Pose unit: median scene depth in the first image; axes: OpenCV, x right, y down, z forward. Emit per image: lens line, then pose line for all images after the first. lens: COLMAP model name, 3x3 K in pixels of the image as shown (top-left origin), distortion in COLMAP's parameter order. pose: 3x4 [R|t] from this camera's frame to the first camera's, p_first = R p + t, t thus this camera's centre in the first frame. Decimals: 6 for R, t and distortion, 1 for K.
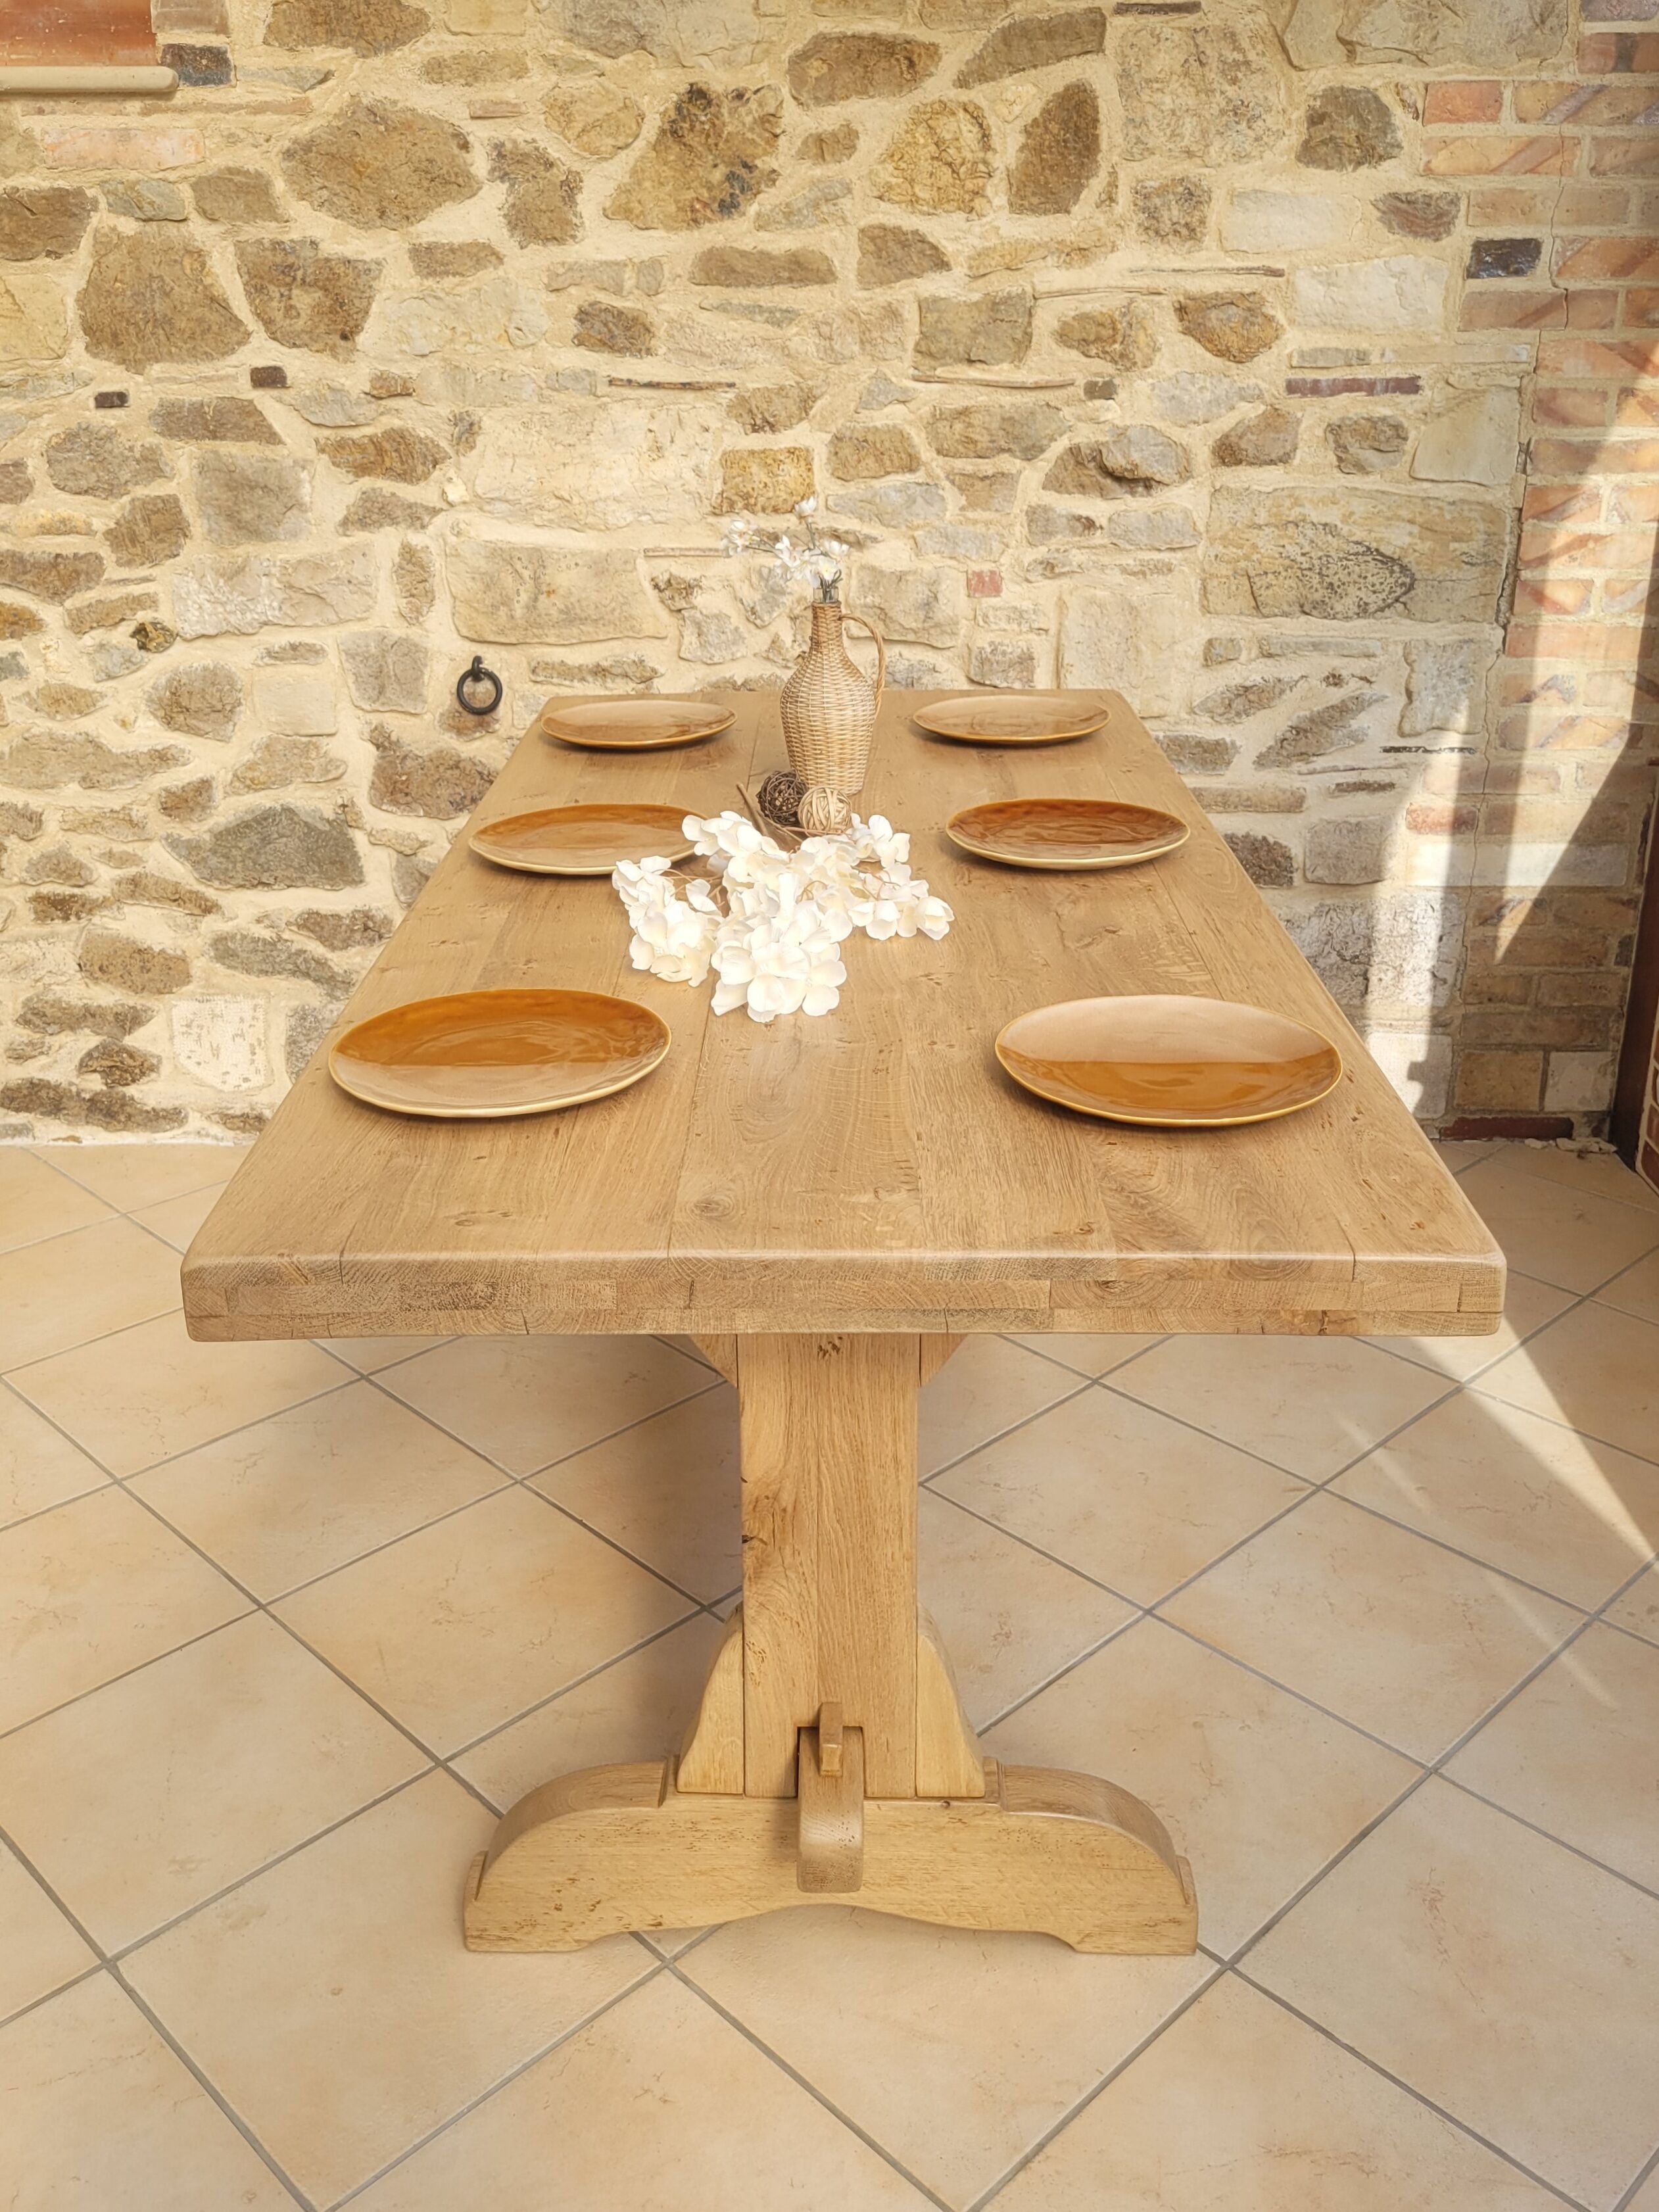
lens RADIAL K [[1981.8, 0, 835.8], [0, 1981.8, 979.6], [0, 0, 1]] dist [0.039124, -0.038554]
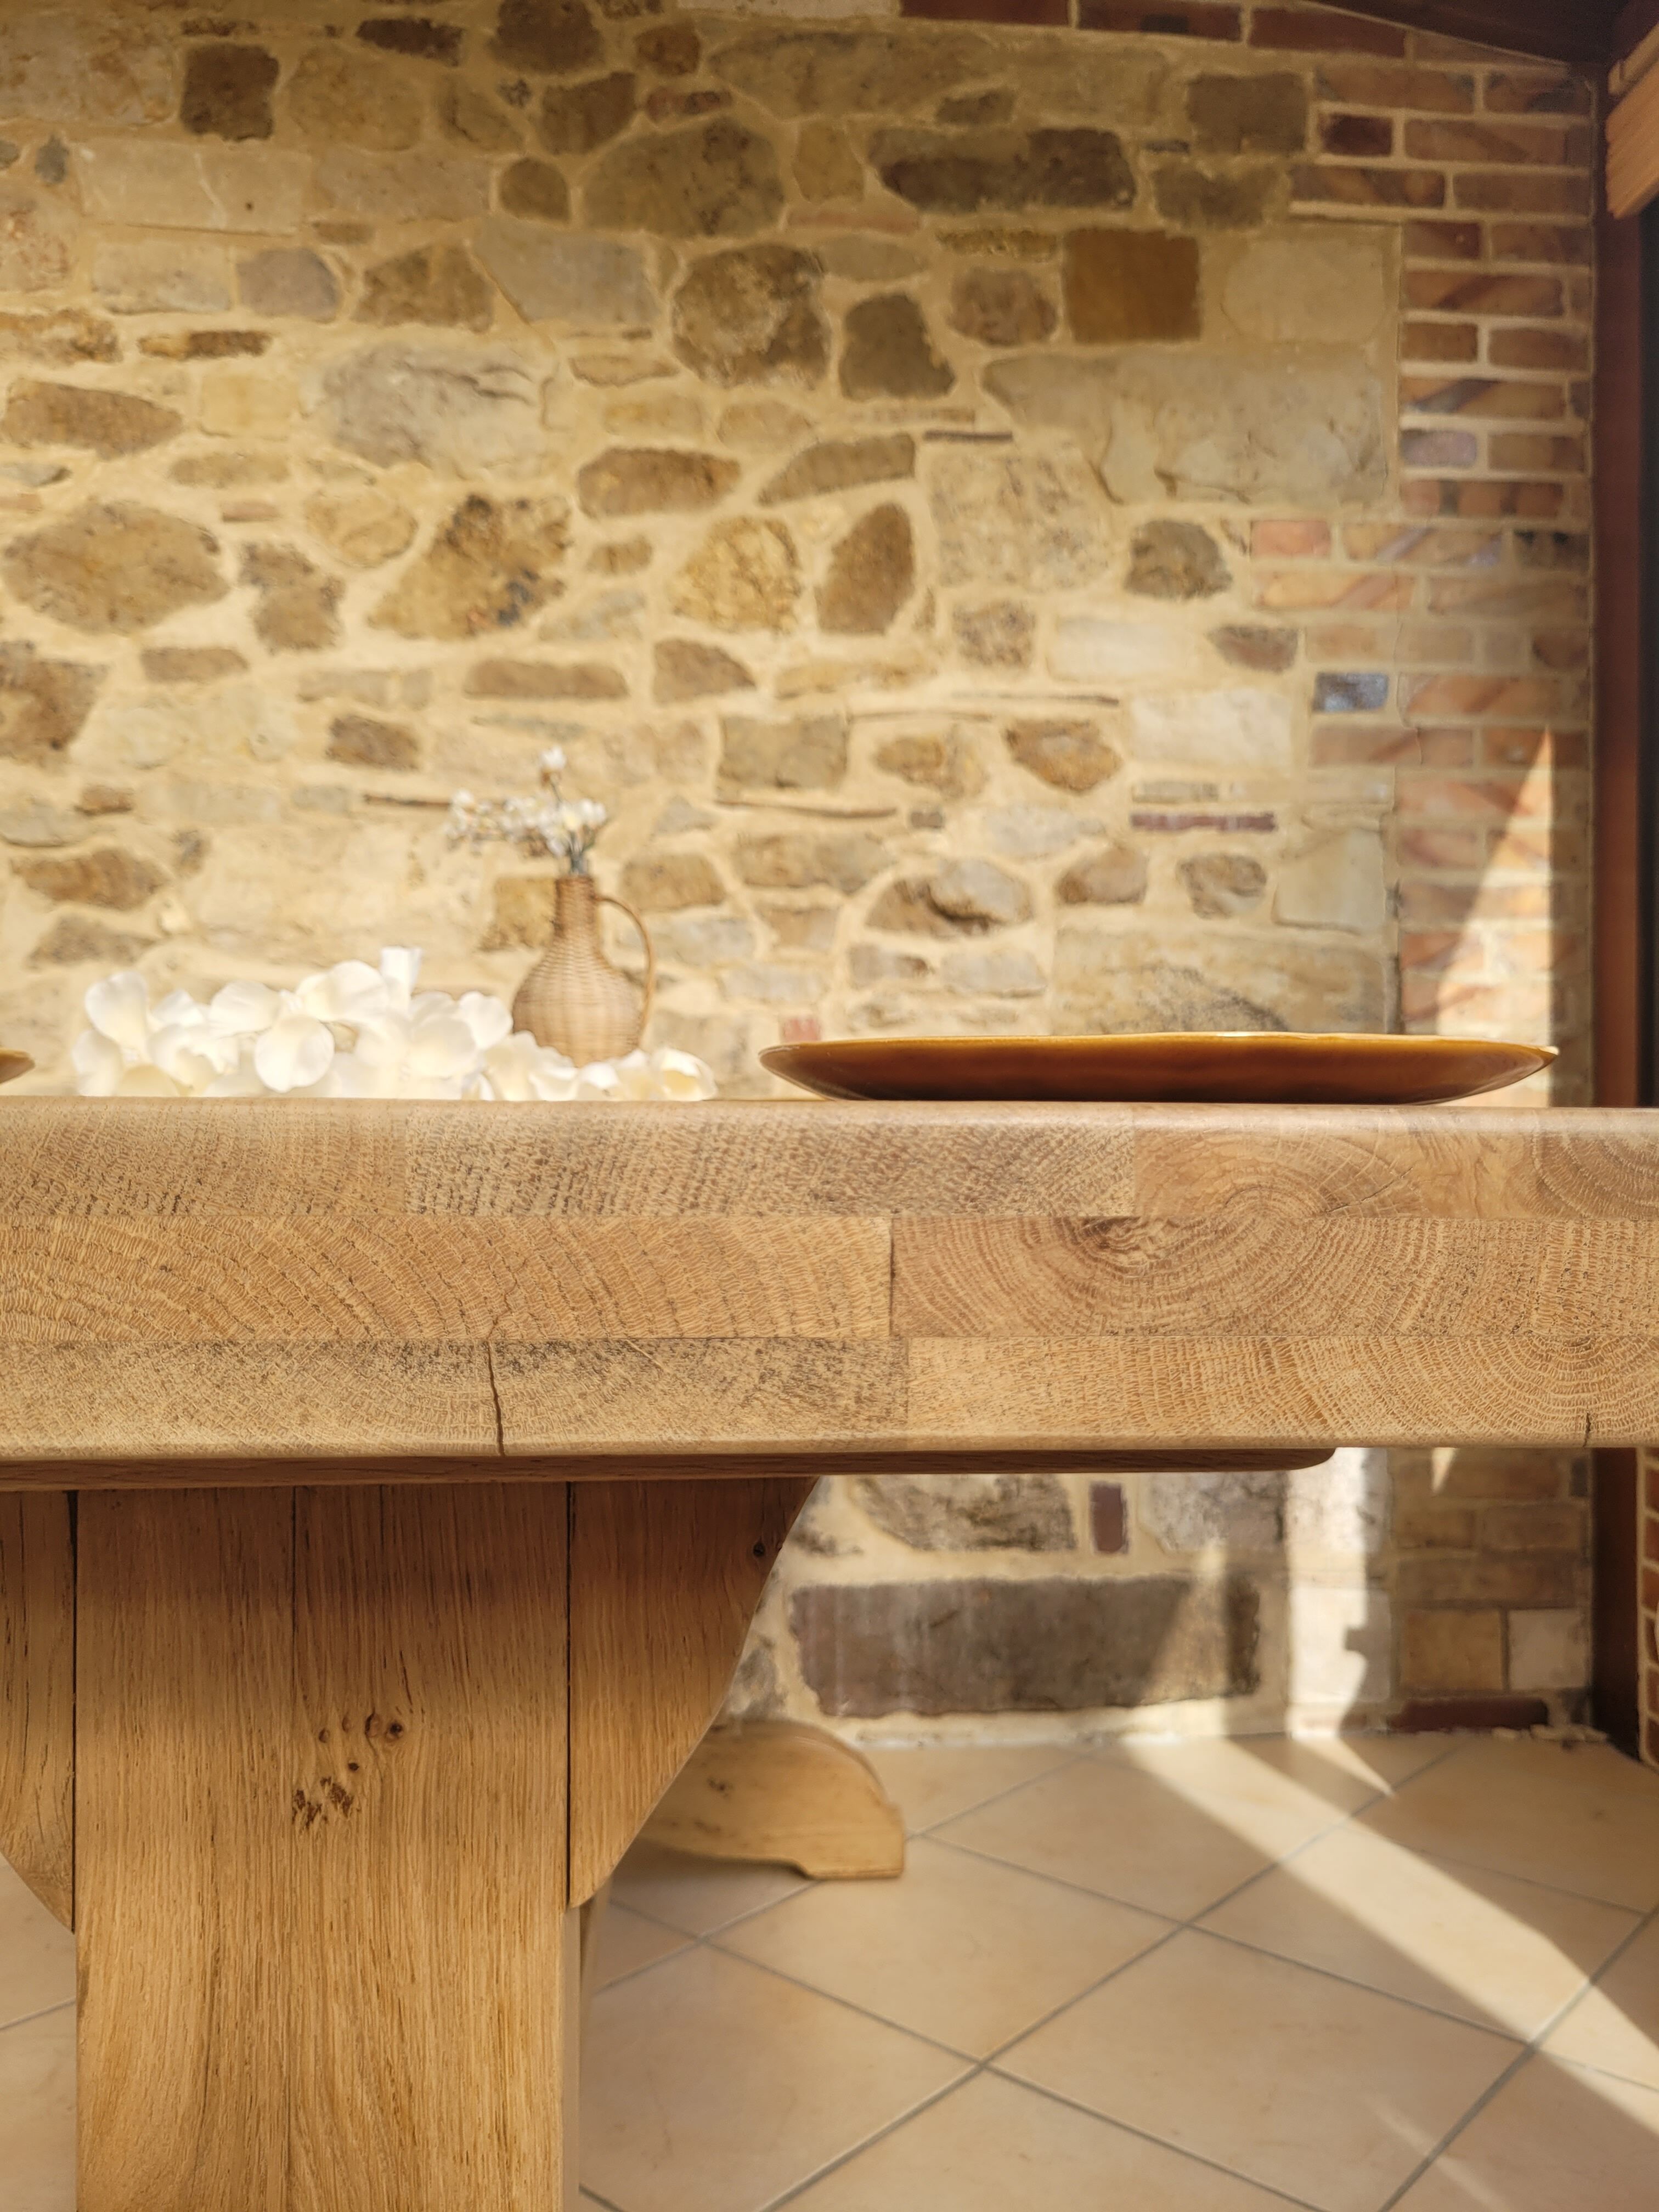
lens RADIAL K [[1708.0, 0, 838.6], [0, 1708.0, 1108.8], [0, 0, 1]] dist [0.035798, -0.037496]
pose [[0.997054, 0.003724, 0.076611, 0.035097], [0.023293, 0.936950, -0.348686, 0.091415], [-0.073080, 0.349443, 0.934103, 0.328218]]
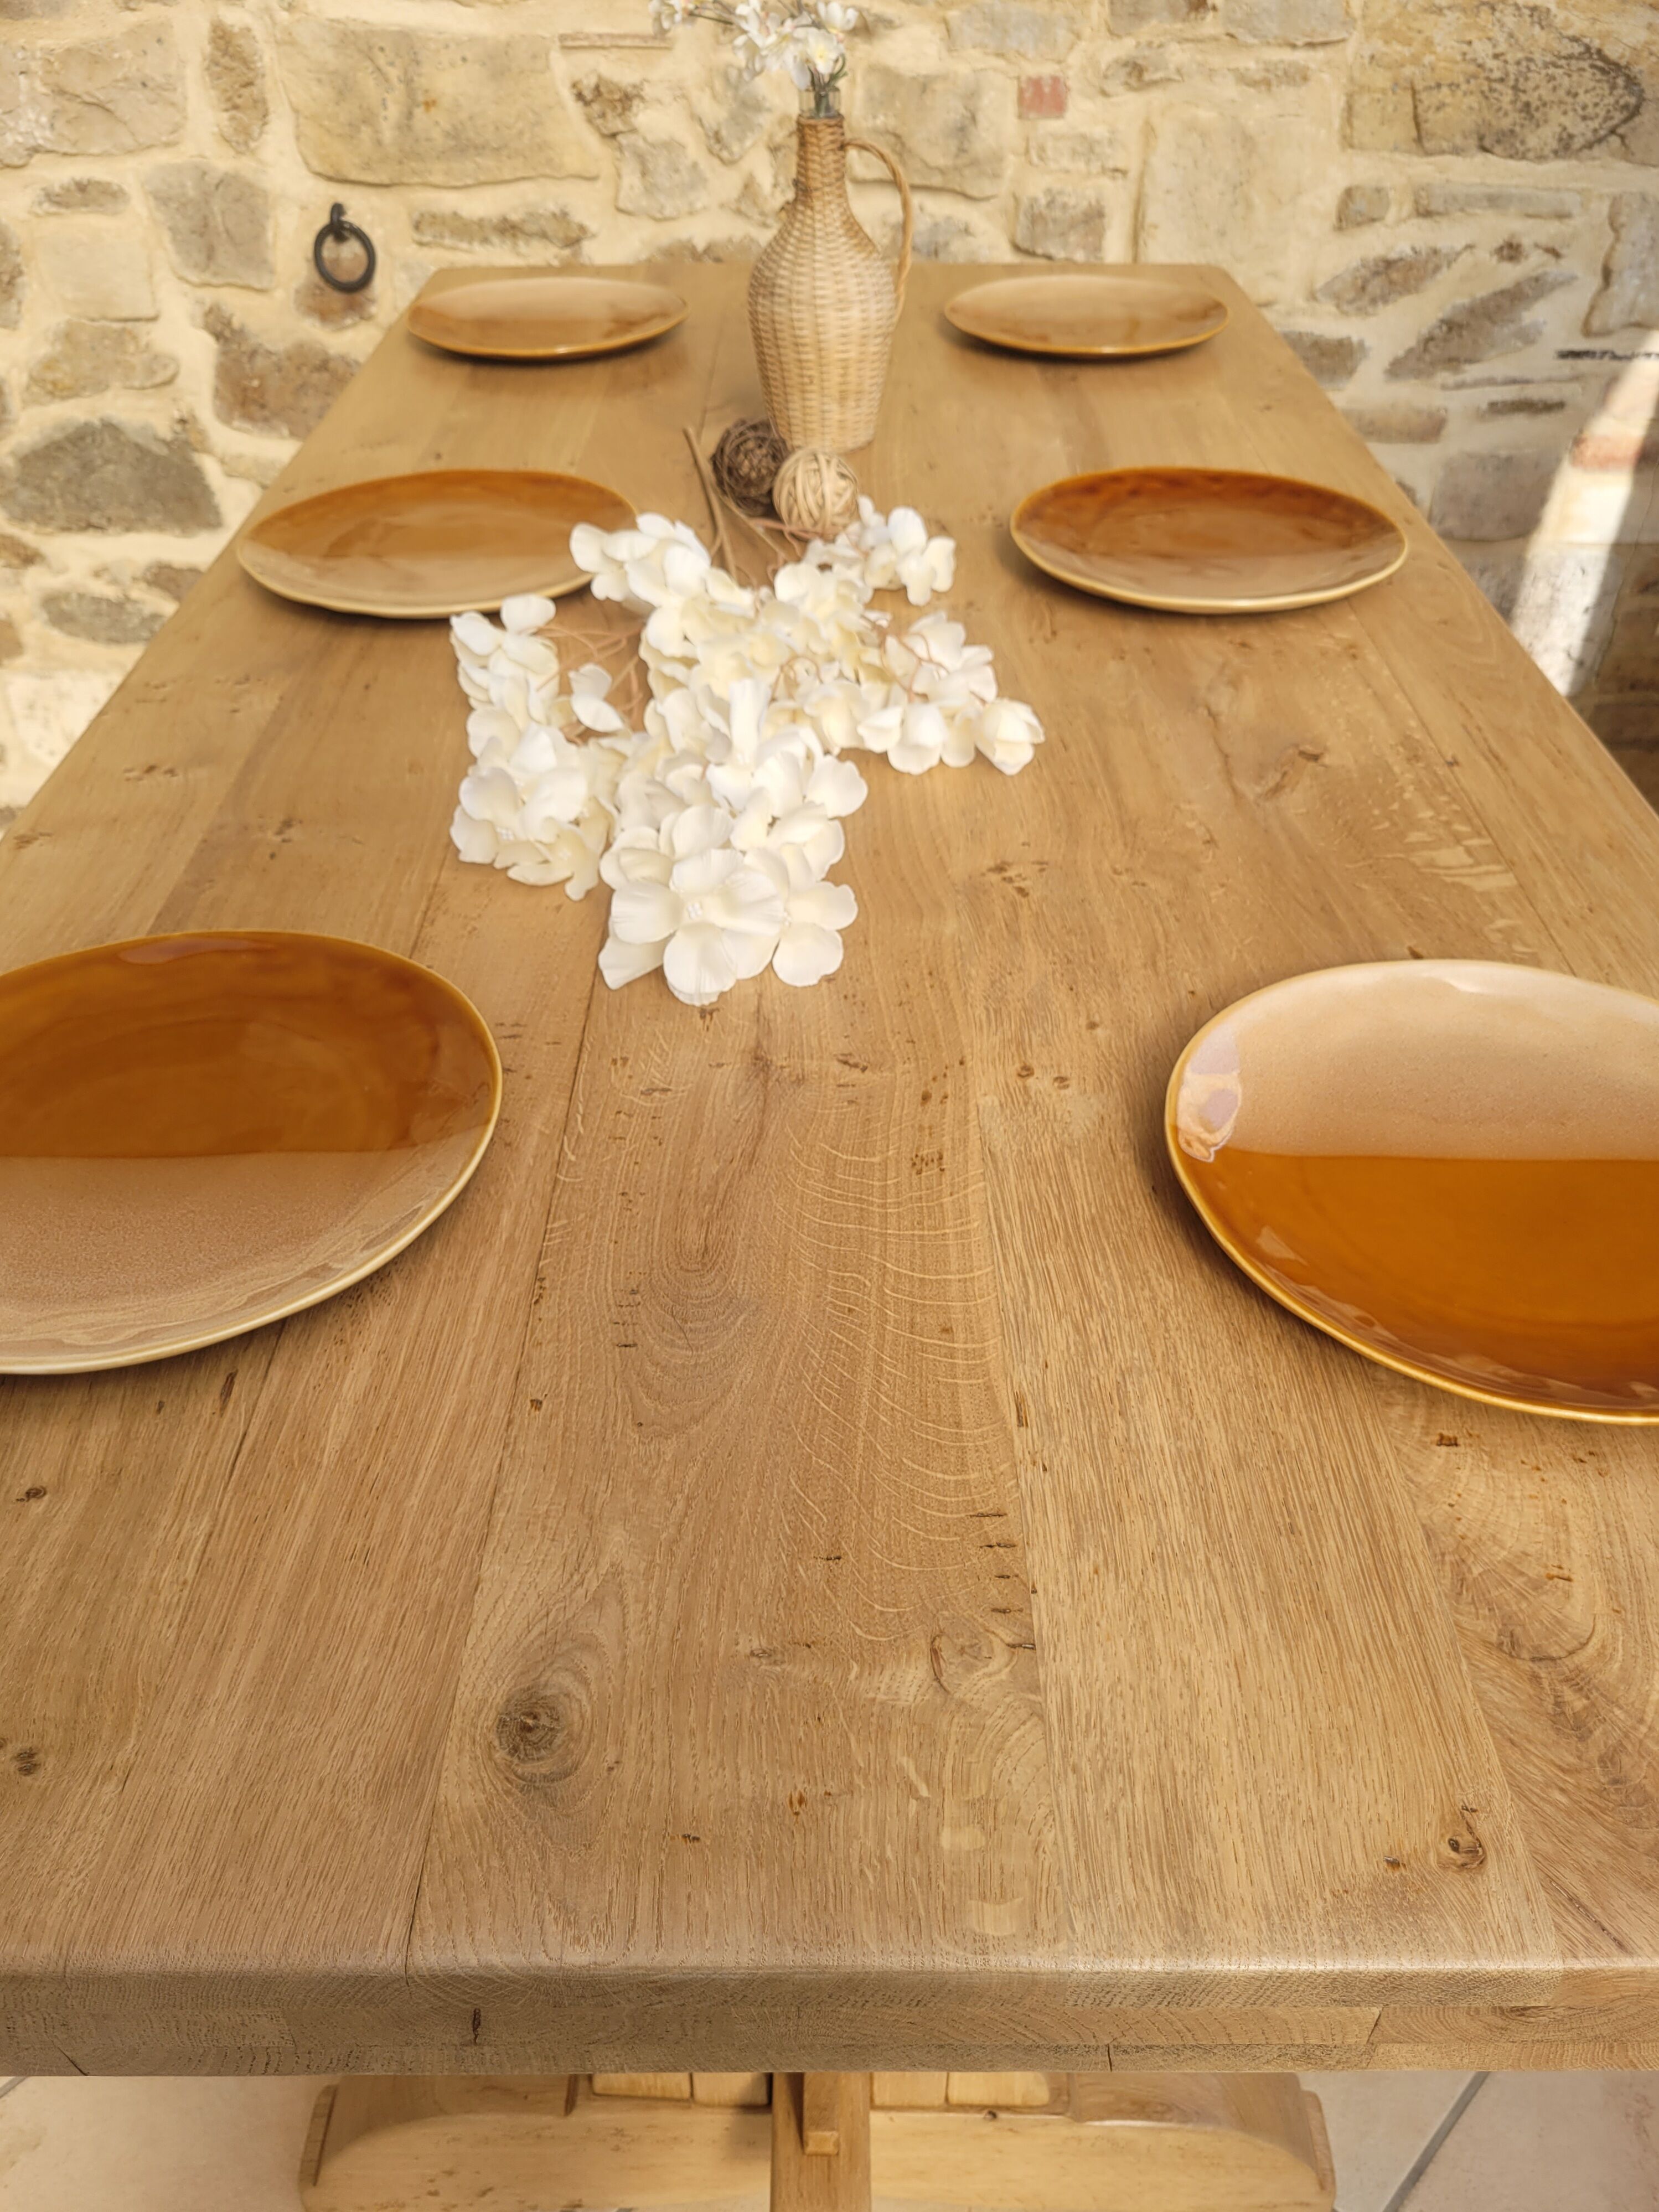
lens RADIAL K [[1708.0, 0, 842.8], [0, 1708.0, 1088.8], [0, 0, 1]] dist [0.035798, -0.037496]
pose [[0.999925, 0.005019, 0.011201, -0.001766], [-0.008255, 0.950349, 0.311078, -0.054766], [-0.009084, -0.311147, 0.950318, 0.312718]]
